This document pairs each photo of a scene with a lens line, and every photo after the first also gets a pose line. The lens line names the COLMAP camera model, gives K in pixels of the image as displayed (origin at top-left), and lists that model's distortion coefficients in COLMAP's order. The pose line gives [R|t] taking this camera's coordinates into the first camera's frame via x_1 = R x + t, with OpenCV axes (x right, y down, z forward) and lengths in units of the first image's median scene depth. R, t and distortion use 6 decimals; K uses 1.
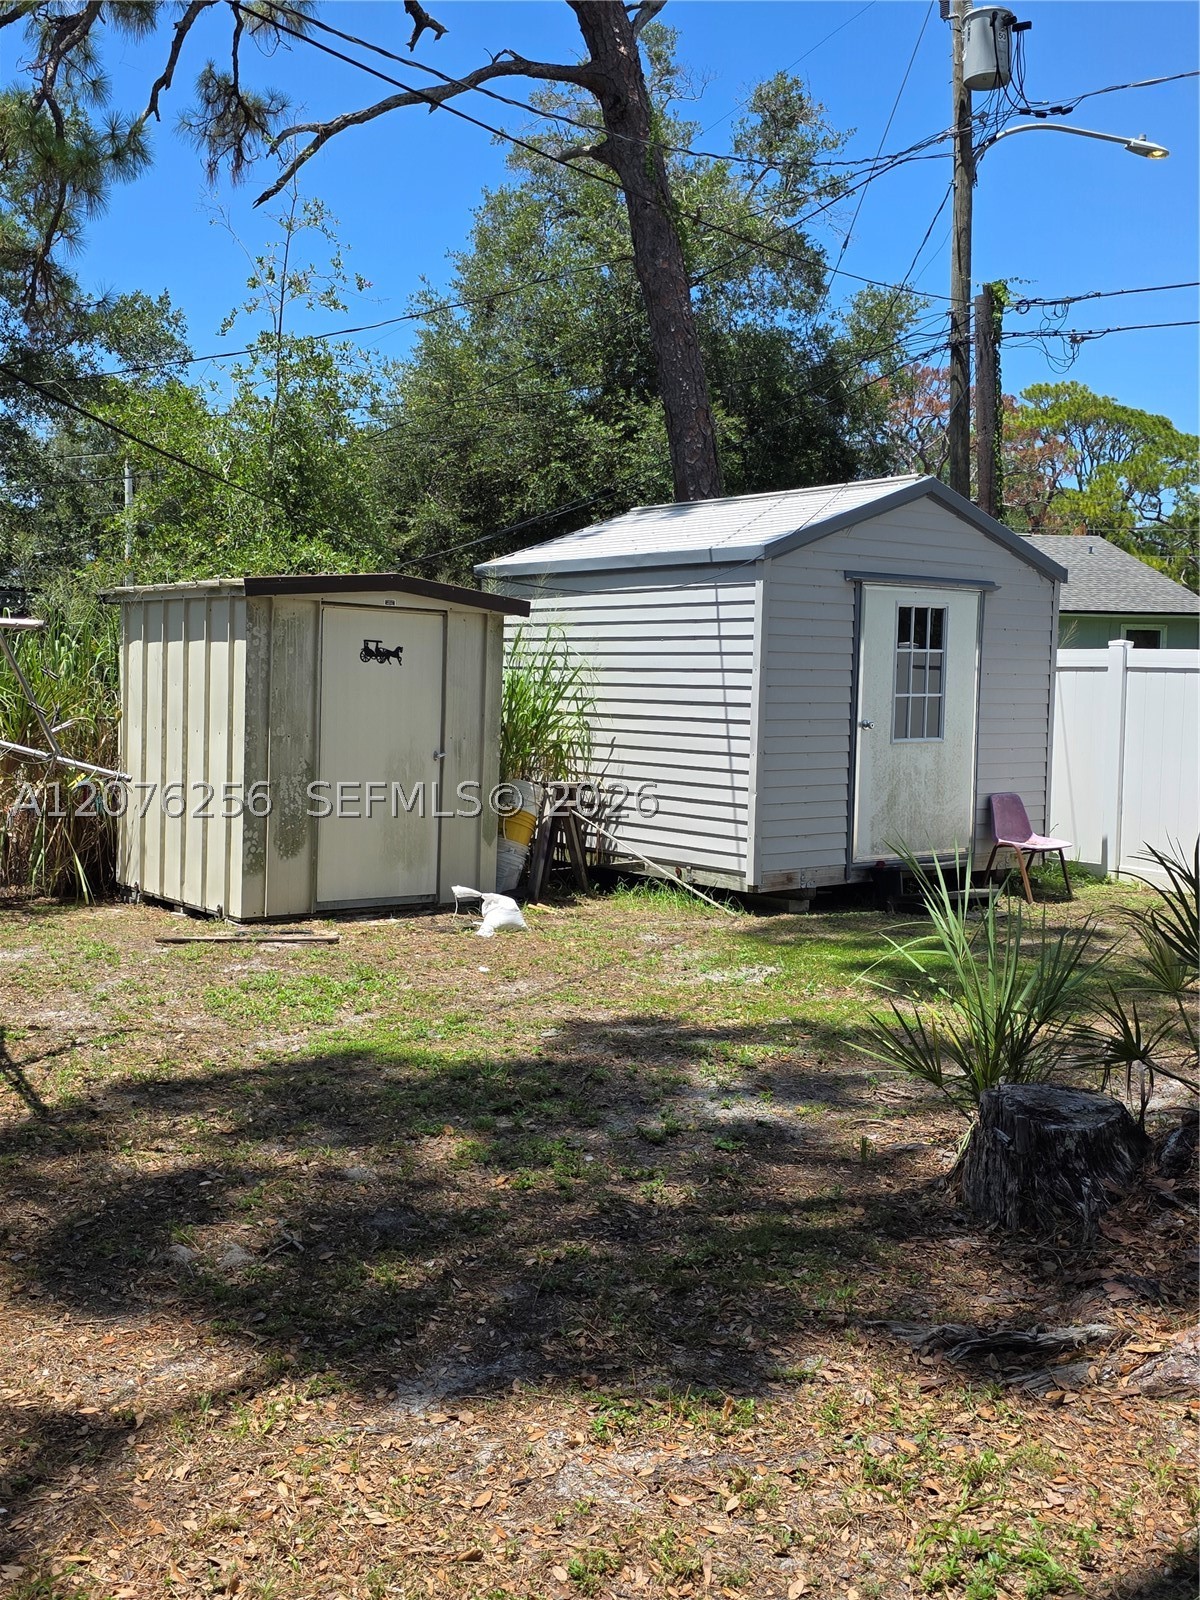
lens RADIAL K [[1717.4, 0, 516.5], [0, 1717.4, 800.7], [0, 0, 1]] dist [0.135320, -0.228878]
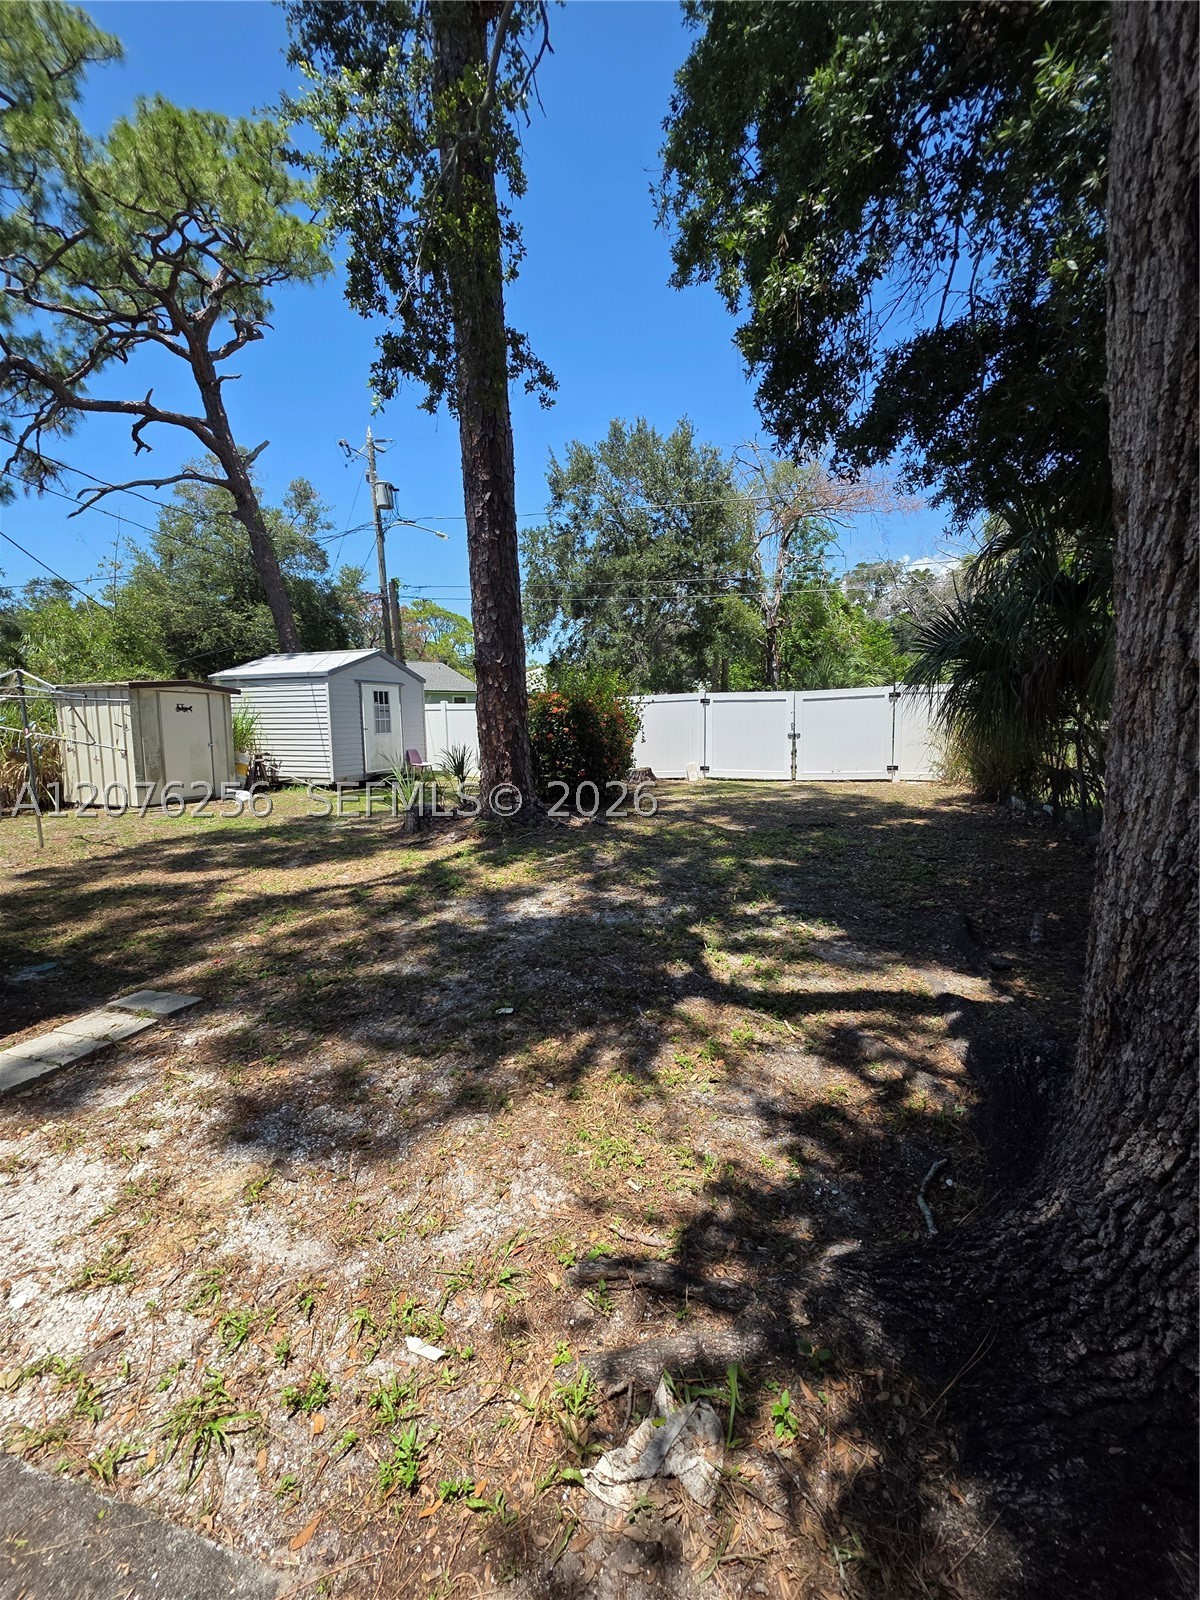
lens RADIAL K [[645.7, 0, 604.3], [0, 645.7, 794.1], [0, 0, 1]] dist [0.001570, 0.000744]
pose [[0.846331, -0.088831, 0.525197, -0.054195], [0.062369, 0.995740, 0.067912, 0.019565], [-0.528993, -0.024720, 0.848266, -0.210308]]
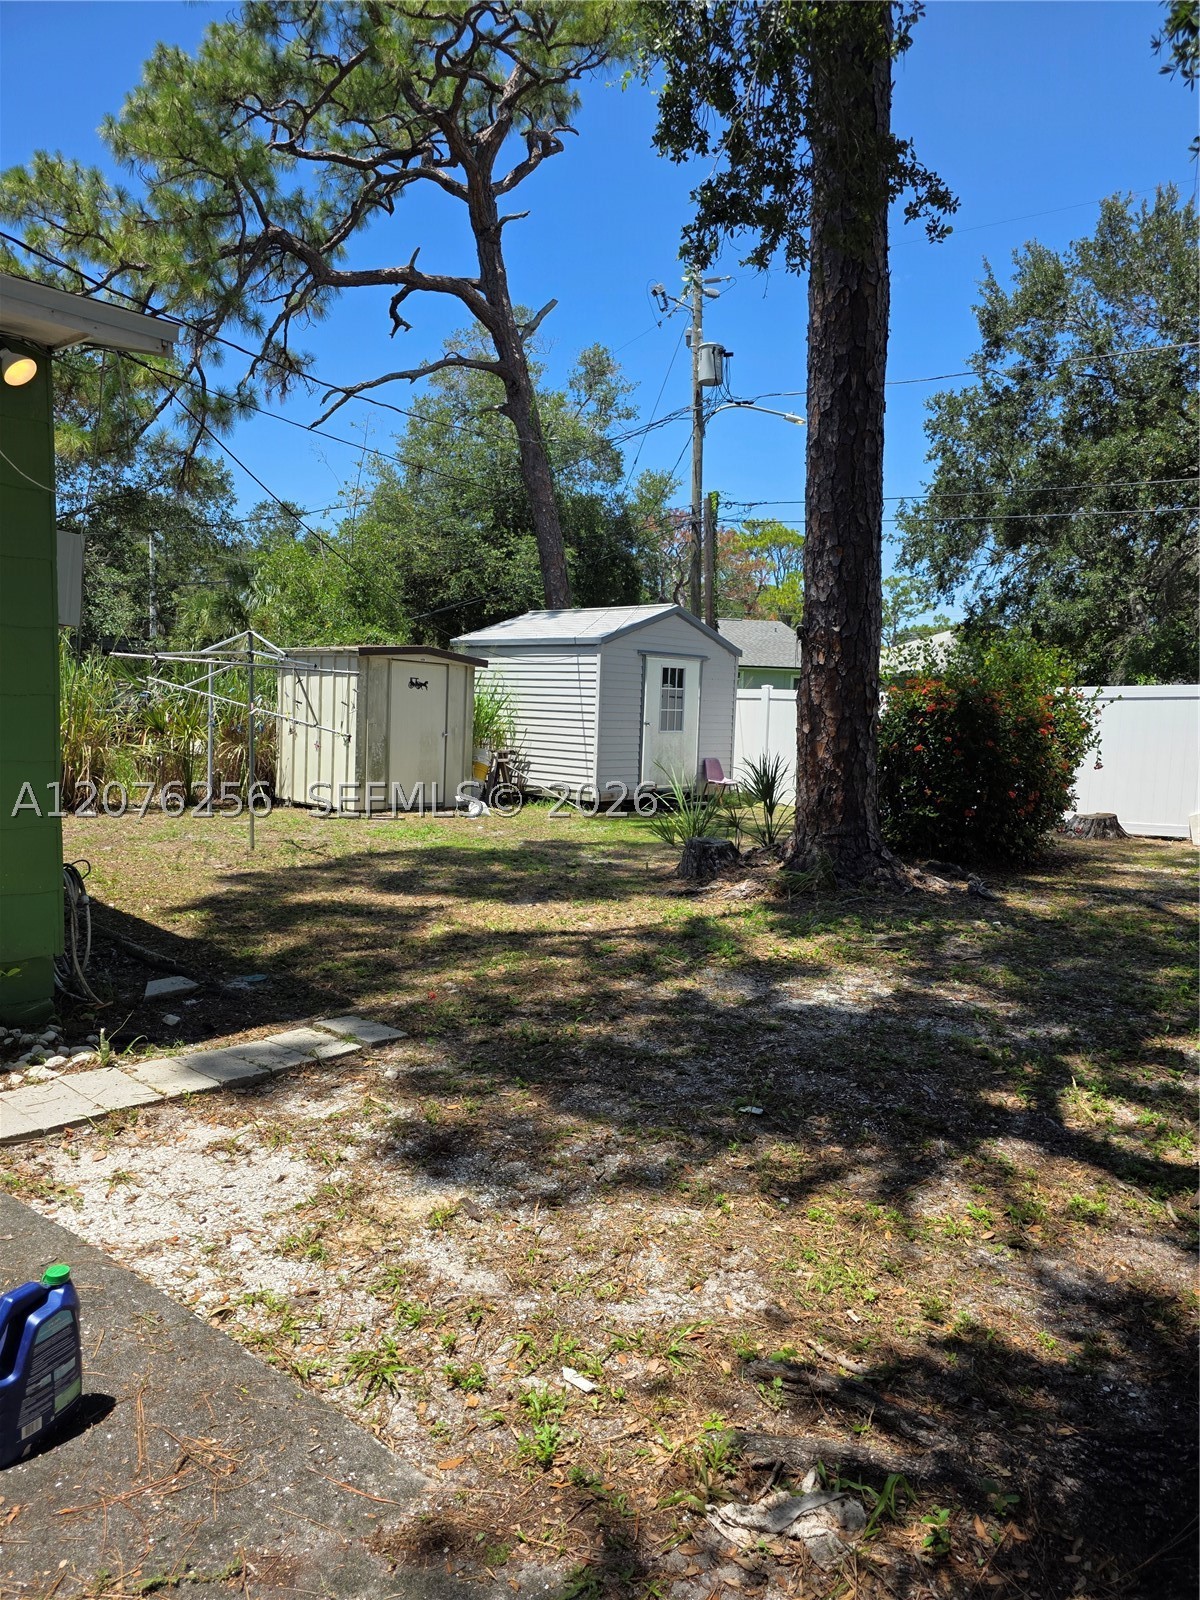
lens RADIAL K [[1071.8, 0, 600.0], [0, 1071.8, 800.0], [0, 0, 1]] dist [0.083374, -0.082313]
pose [[0.987532, 0.002849, 0.157391, -0.054893], [-0.006057, 0.999784, 0.019904, 0.021718], [-0.157301, -0.020609, 0.987336, -0.258456]]
